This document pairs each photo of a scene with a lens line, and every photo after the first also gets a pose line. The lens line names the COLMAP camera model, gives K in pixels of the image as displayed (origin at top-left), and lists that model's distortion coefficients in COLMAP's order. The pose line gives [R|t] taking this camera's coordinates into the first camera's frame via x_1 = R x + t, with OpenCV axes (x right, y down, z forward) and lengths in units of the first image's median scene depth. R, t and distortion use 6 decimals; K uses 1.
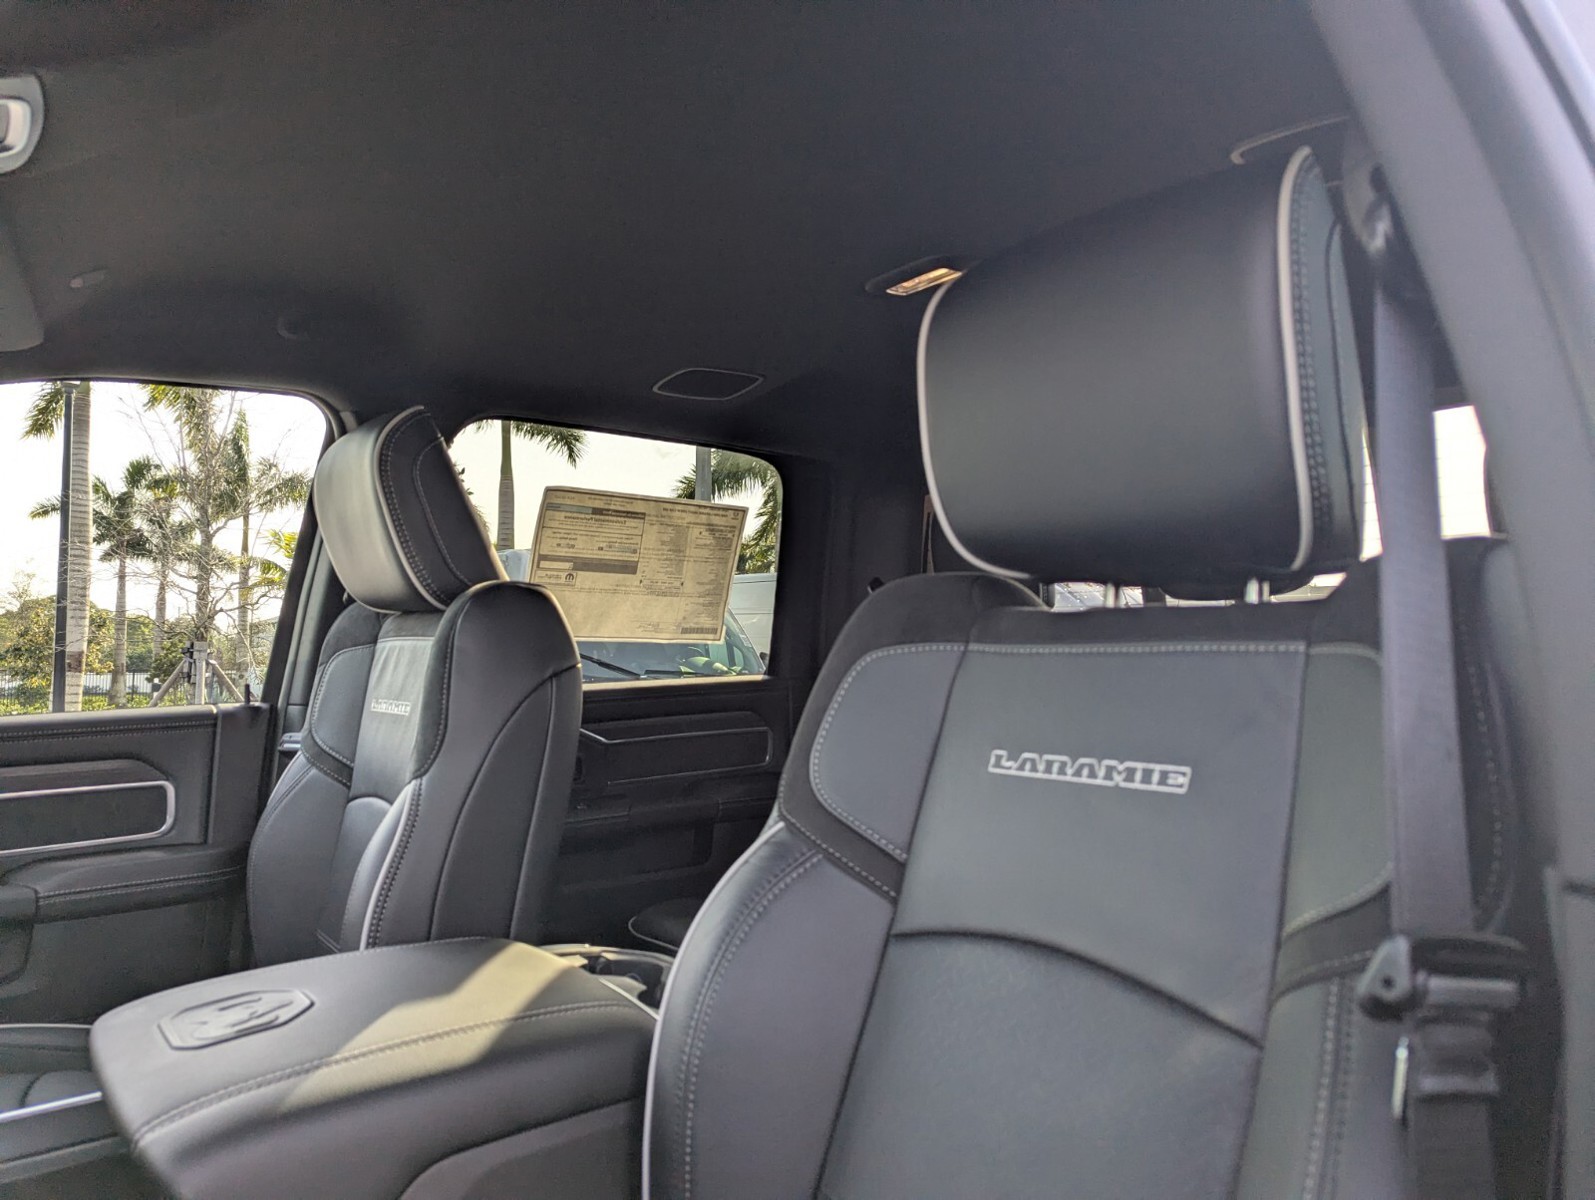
lens RADIAL K [[1099.0, 0, 797.5], [0, 1099.0, 600.0], [0, 0, 1]] dist [0.041250, -0.046631]
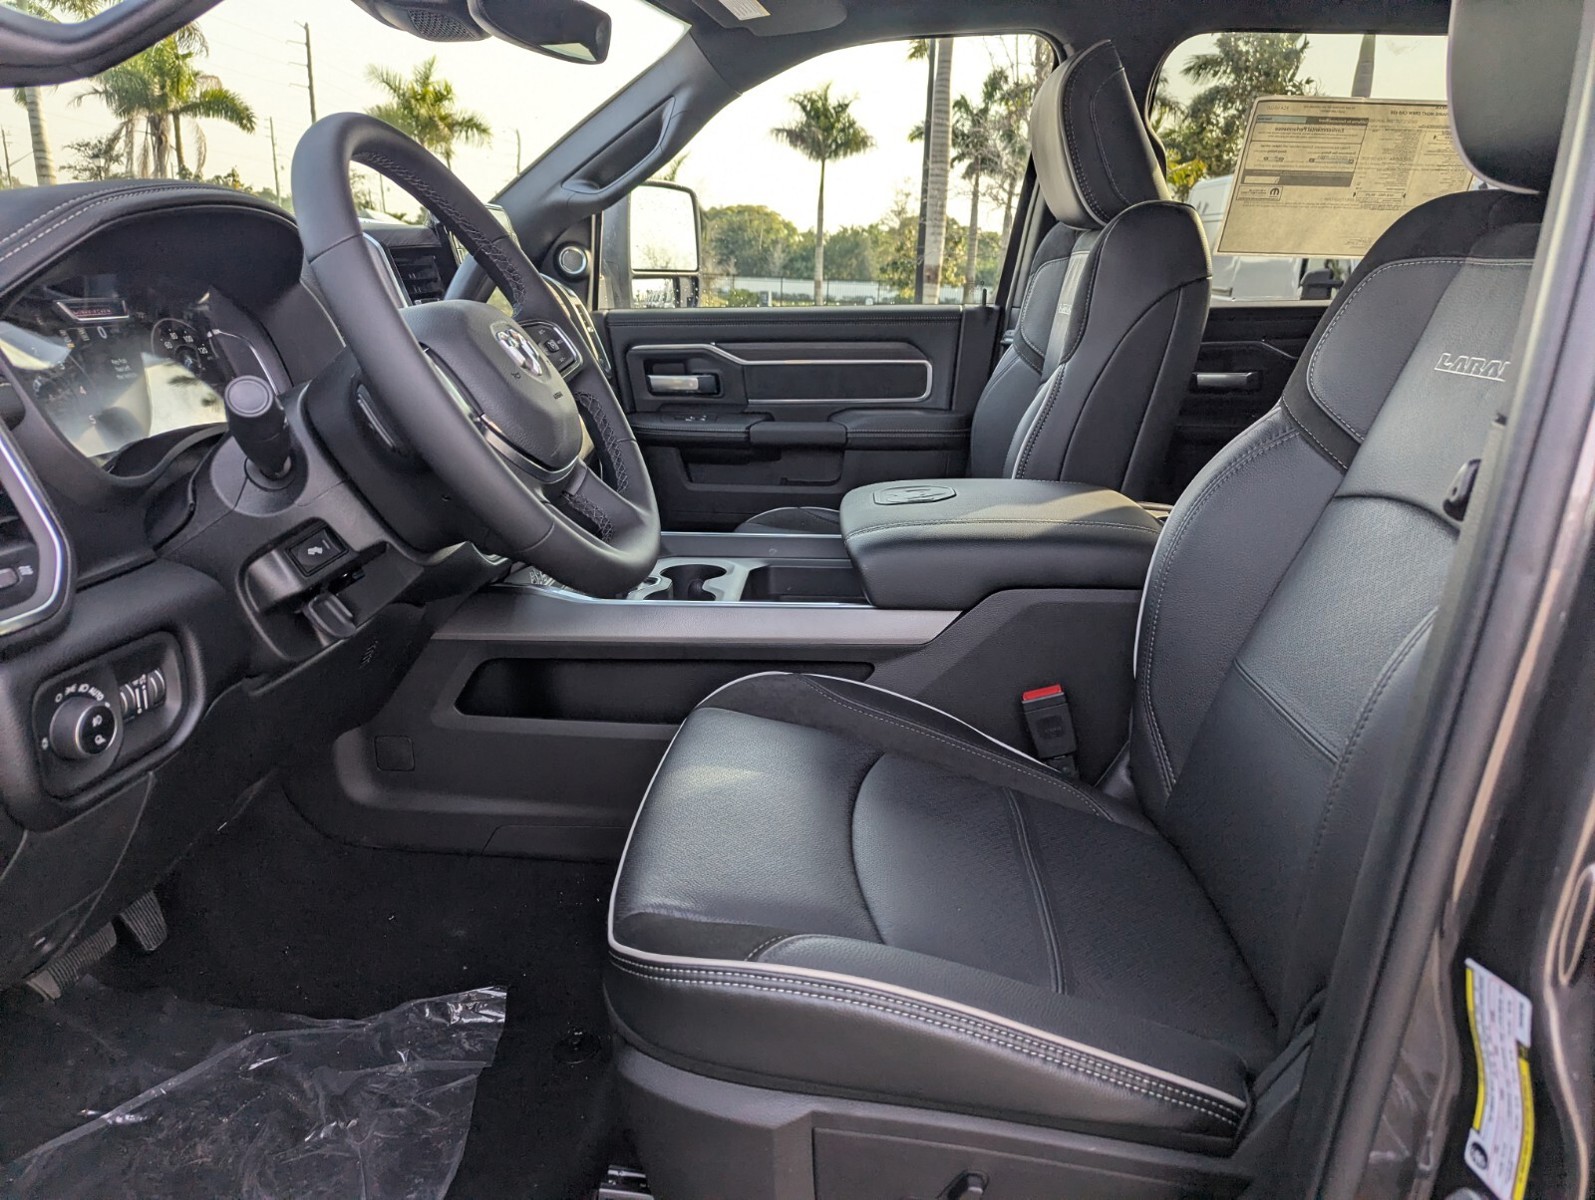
lens RADIAL K [[1107.3, 0, 798.0], [0, 1107.3, 602.5], [0, 0, 1]] dist [0.002889, -0.005730]
pose [[0.768423, 0.199504, -0.608050, 0.191263], [0.013316, 0.944973, 0.326878, -0.003043], [0.639804, -0.259277, 0.723482, -0.159587]]
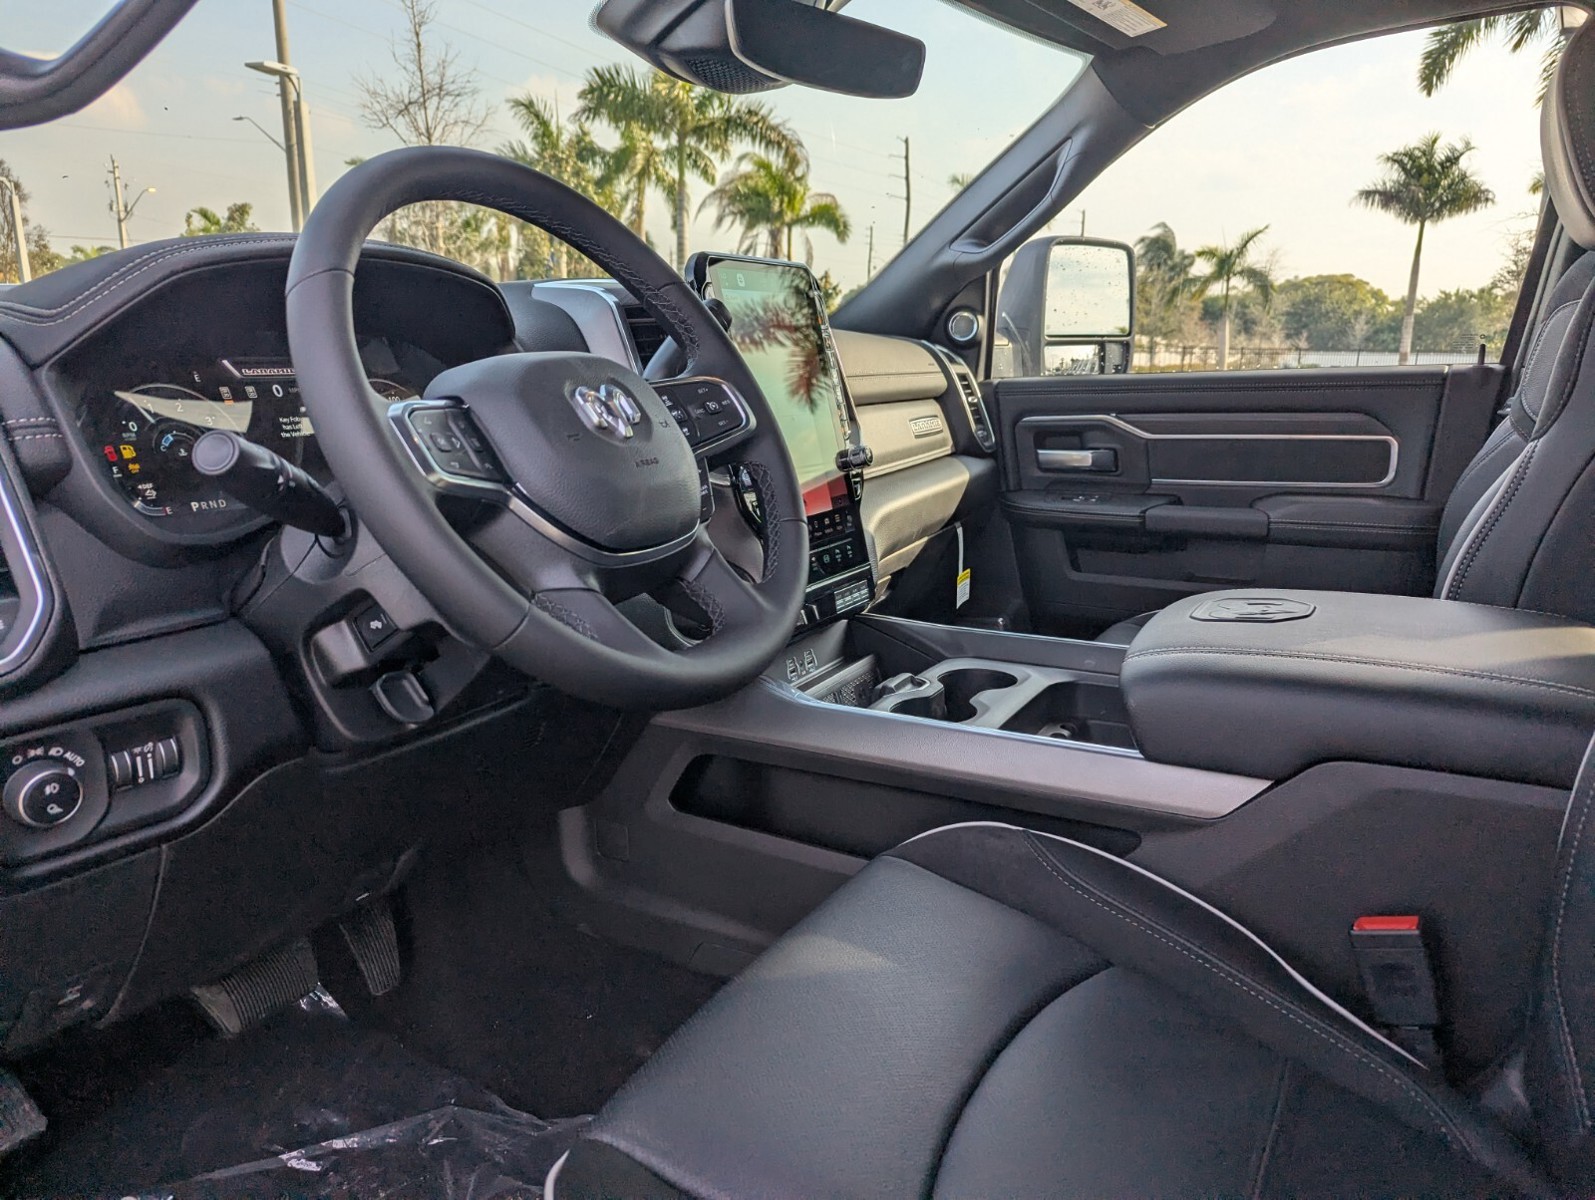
lens RADIAL K [[1099.0, 0, 797.5], [0, 1099.0, 600.0], [0, 0, 1]] dist [0.041250, -0.046631]
pose [[0.394293, 0.205902, -0.895621, 0.187721], [0.053105, 0.967843, 0.245885, 0.022632], [0.917449, -0.144513, 0.370680, 0.056605]]
